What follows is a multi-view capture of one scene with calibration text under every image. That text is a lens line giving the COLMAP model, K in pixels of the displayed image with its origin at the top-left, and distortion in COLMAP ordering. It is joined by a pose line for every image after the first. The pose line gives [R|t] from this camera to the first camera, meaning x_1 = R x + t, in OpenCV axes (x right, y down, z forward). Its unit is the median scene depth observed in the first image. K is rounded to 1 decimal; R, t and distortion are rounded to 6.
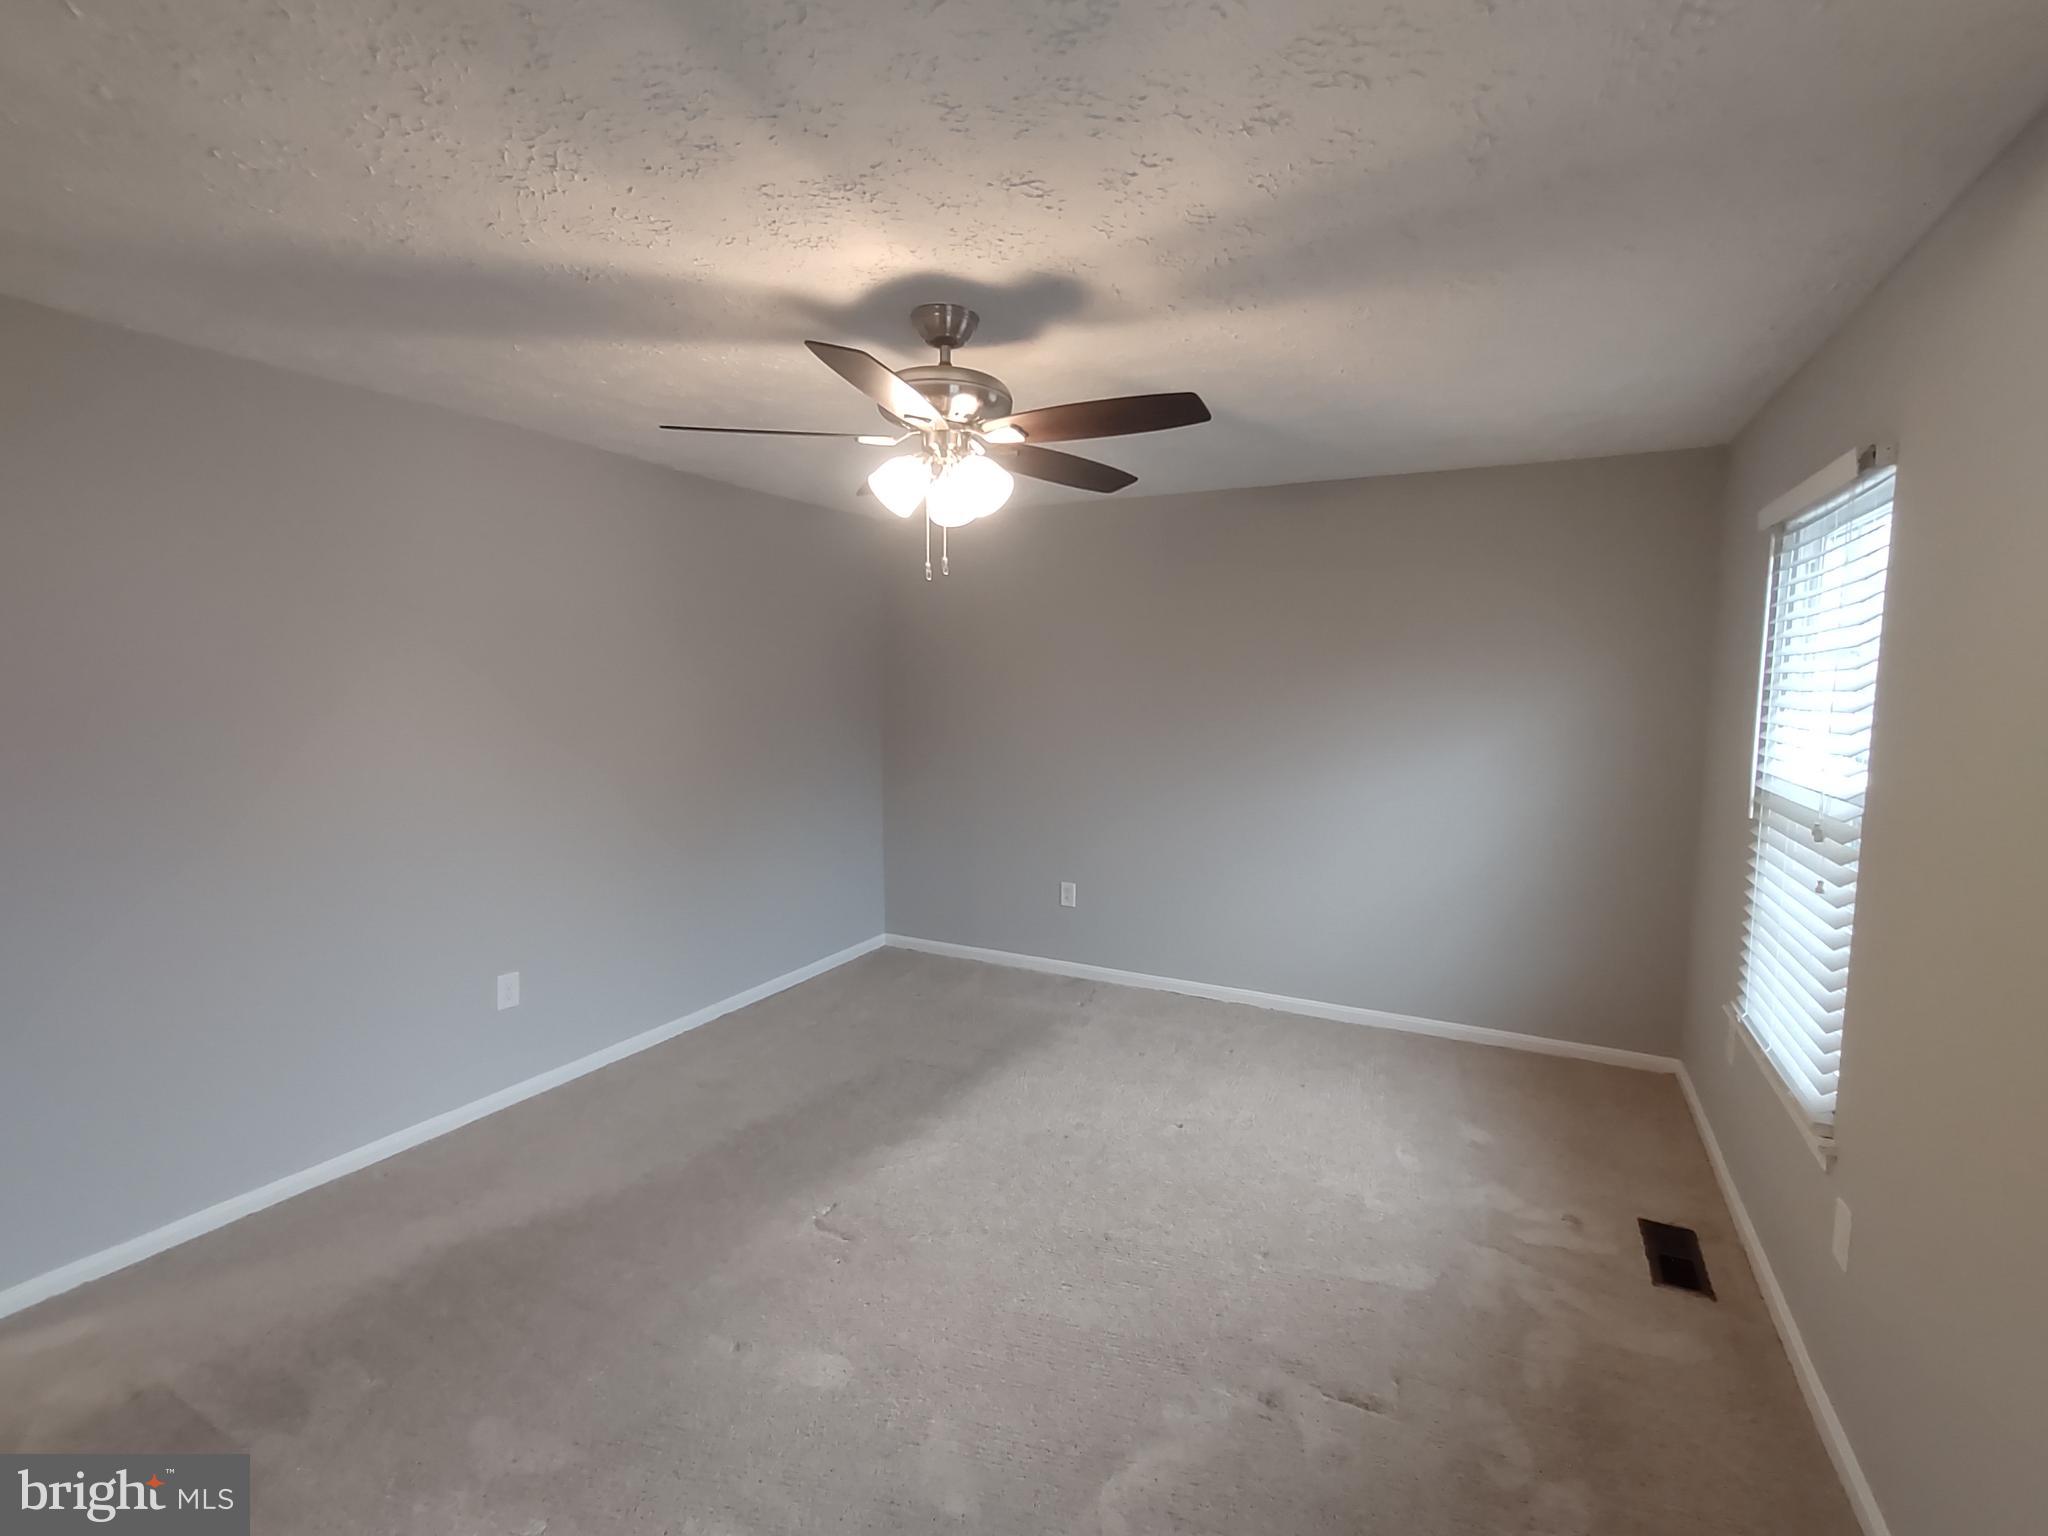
lens RADIAL K [[929.6, 0, 1037.7], [0, 929.6, 767.2], [0, 0, 1]] dist [0.001676, 0.001172]
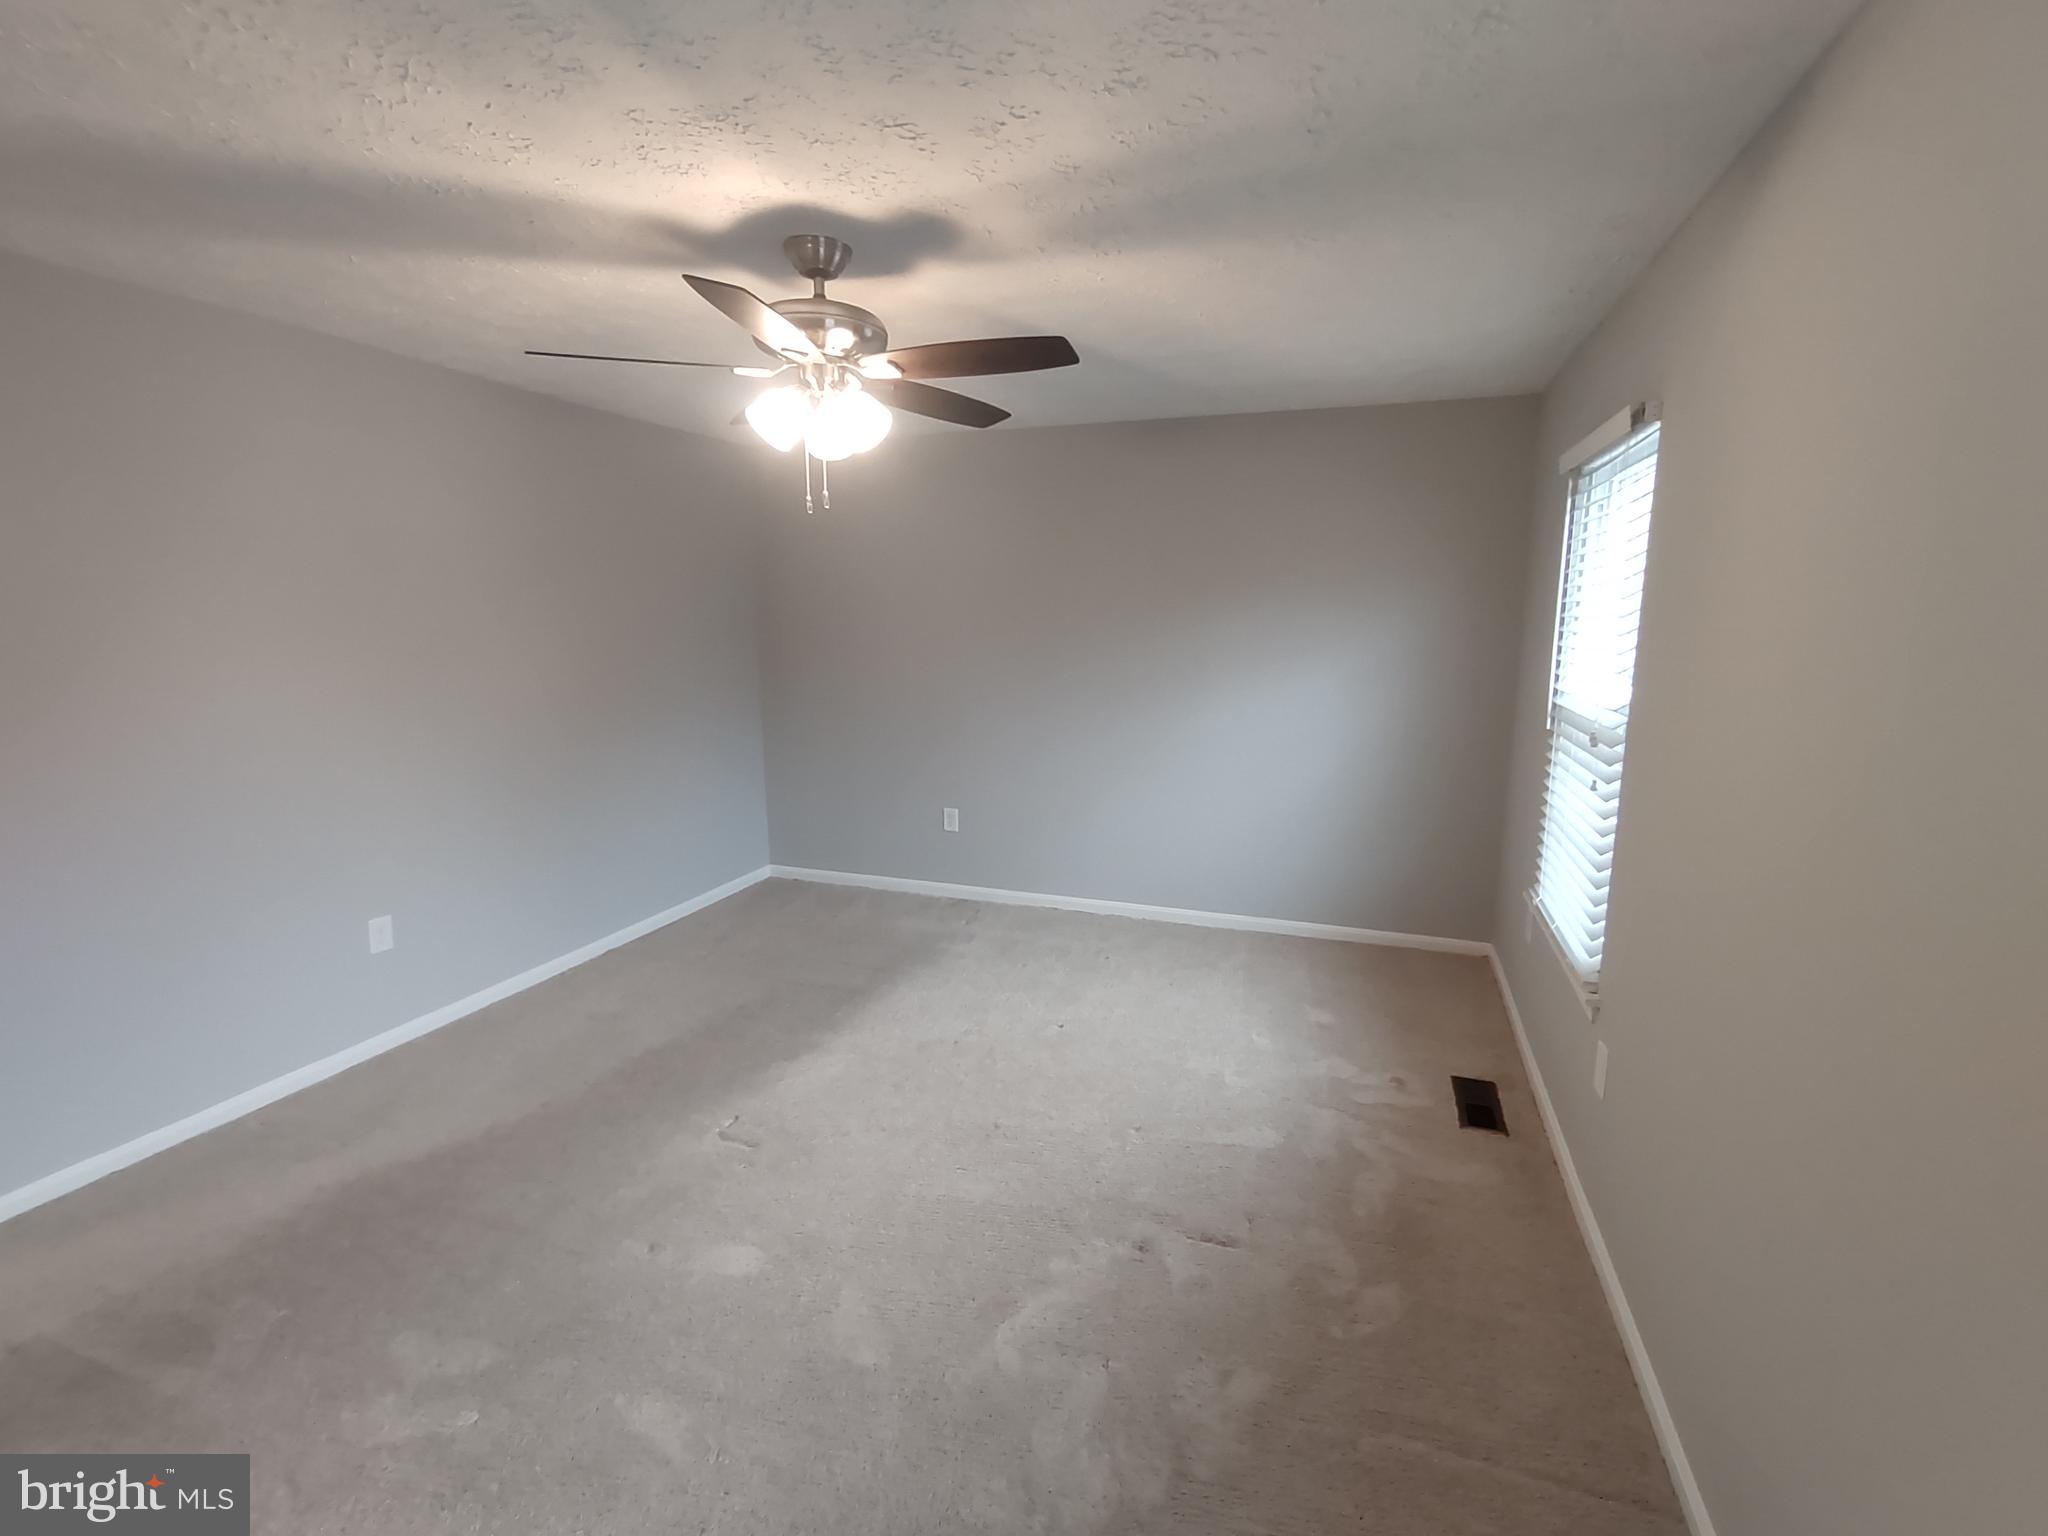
lens RADIAL K [[929.6, 0, 1037.7], [0, 929.6, 767.2], [0, 0, 1]] dist [0.001676, 0.001172]
pose [[0.991051, -0.027094, 0.130709, -0.010542], [0.017374, 0.997037, 0.074936, 0.005010], [-0.132352, -0.071994, 0.988585, -0.066950]]
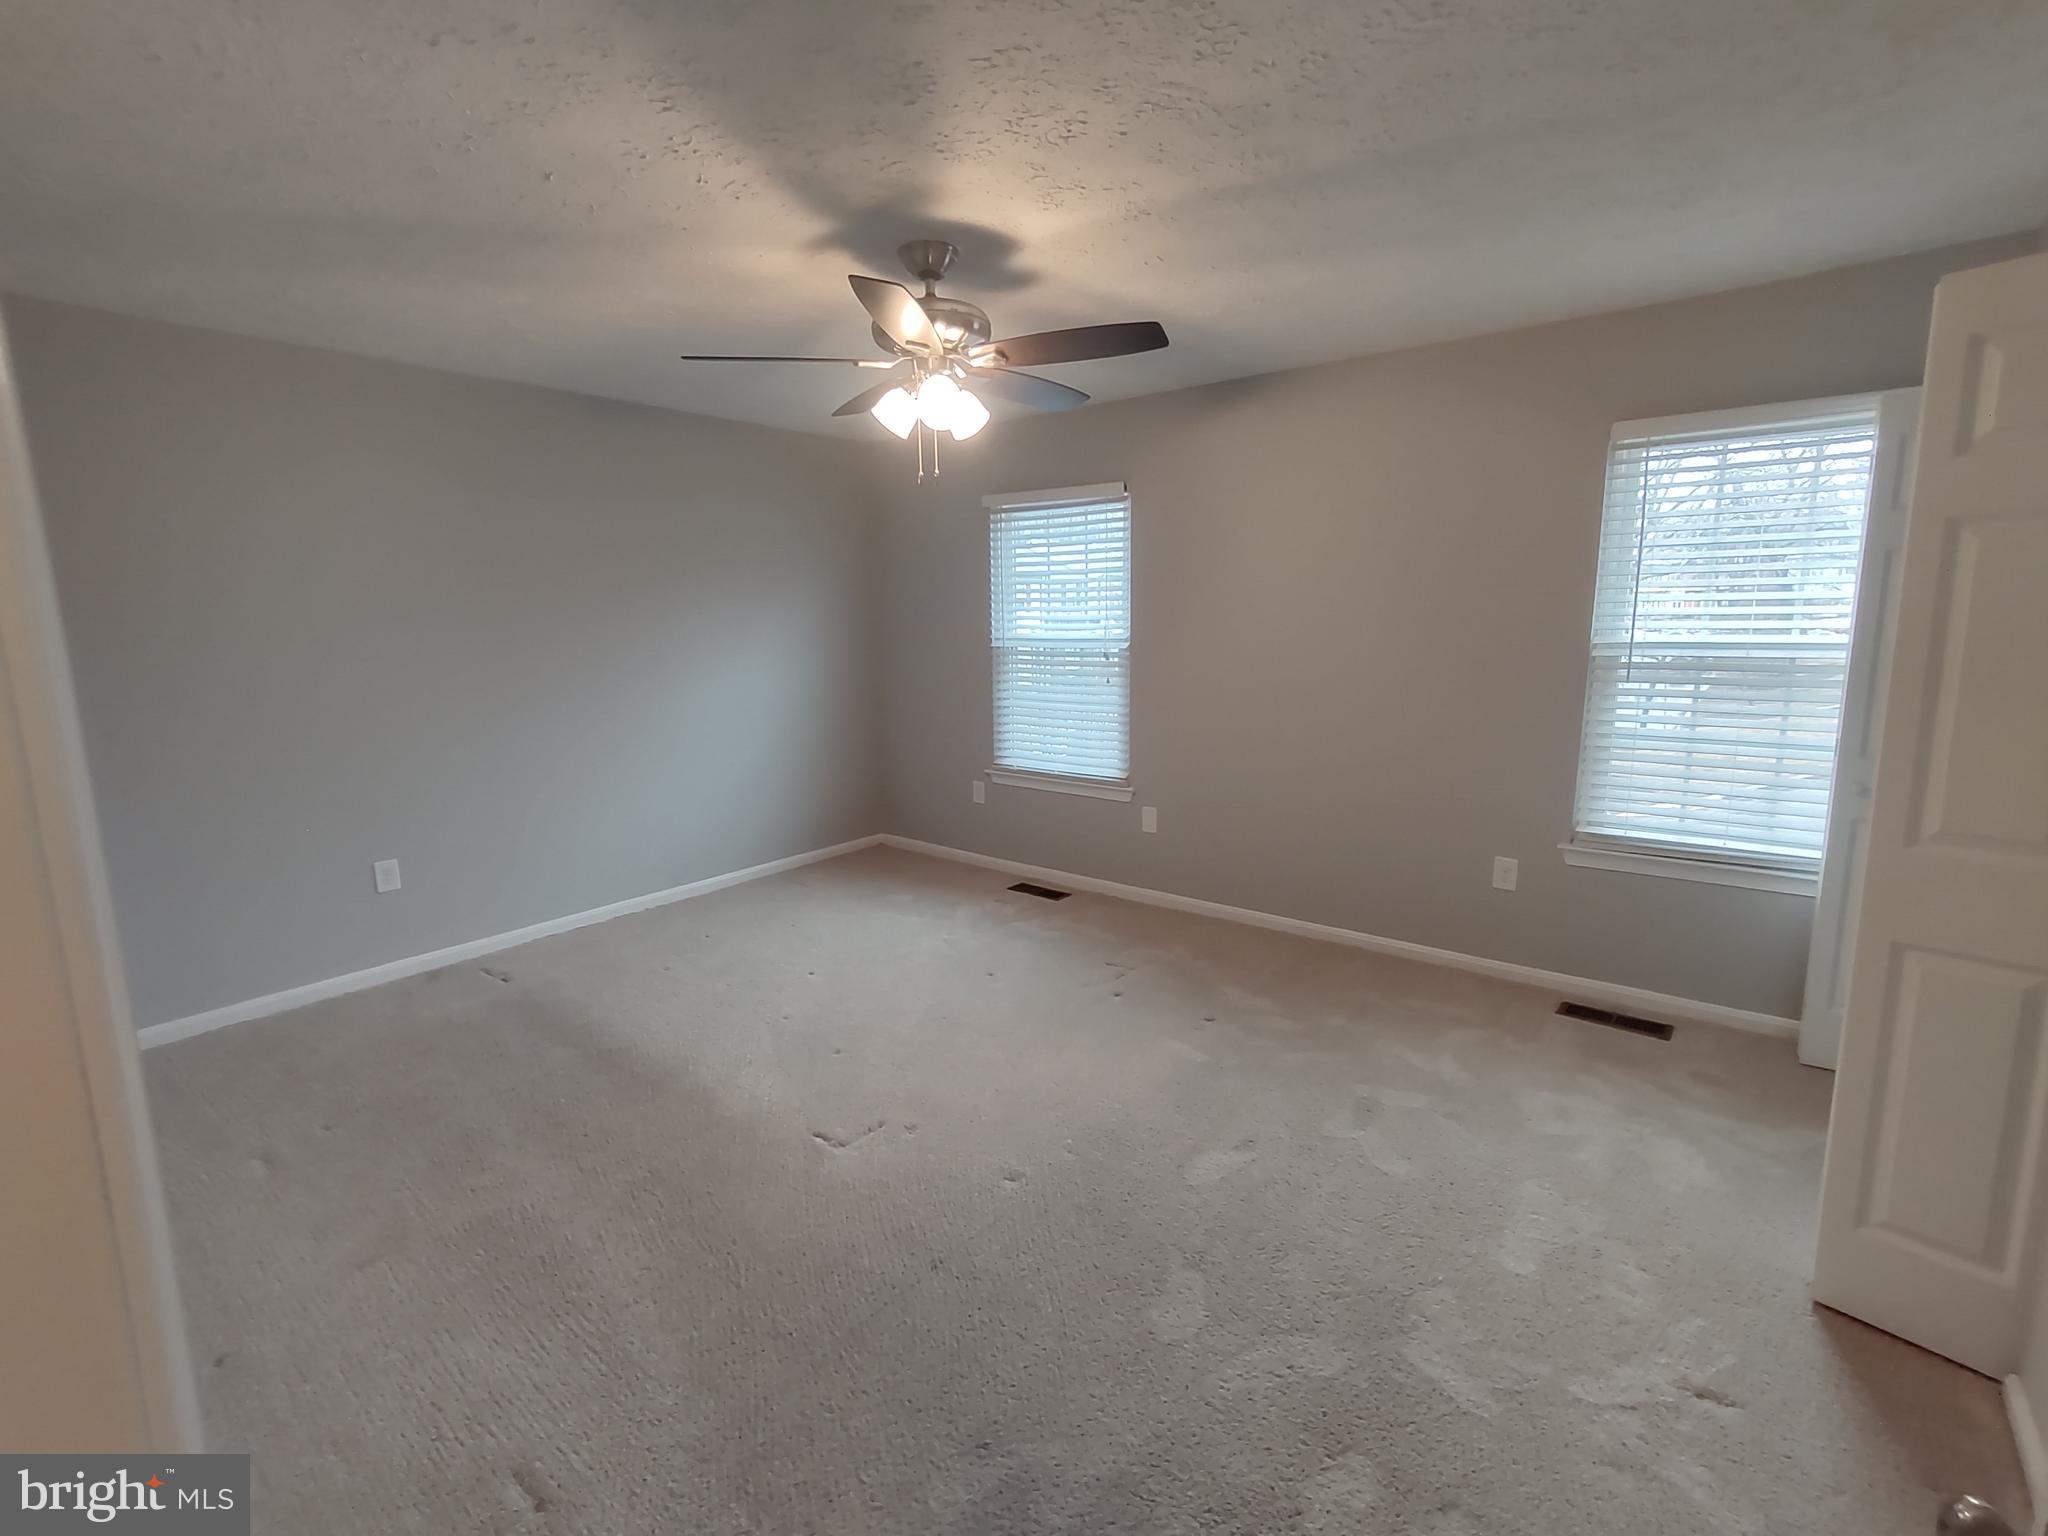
lens RADIAL K [[917.6, 0, 1016.4], [0, 917.6, 774.7], [0, 0, 1]] dist [-0.000204, 0.000012]
pose [[0.192684, -0.183731, 0.963907, -1.240805], [0.102996, 0.980675, 0.166339, -0.037350], [-0.975841, 0.067228, 0.207884, 0.704676]]
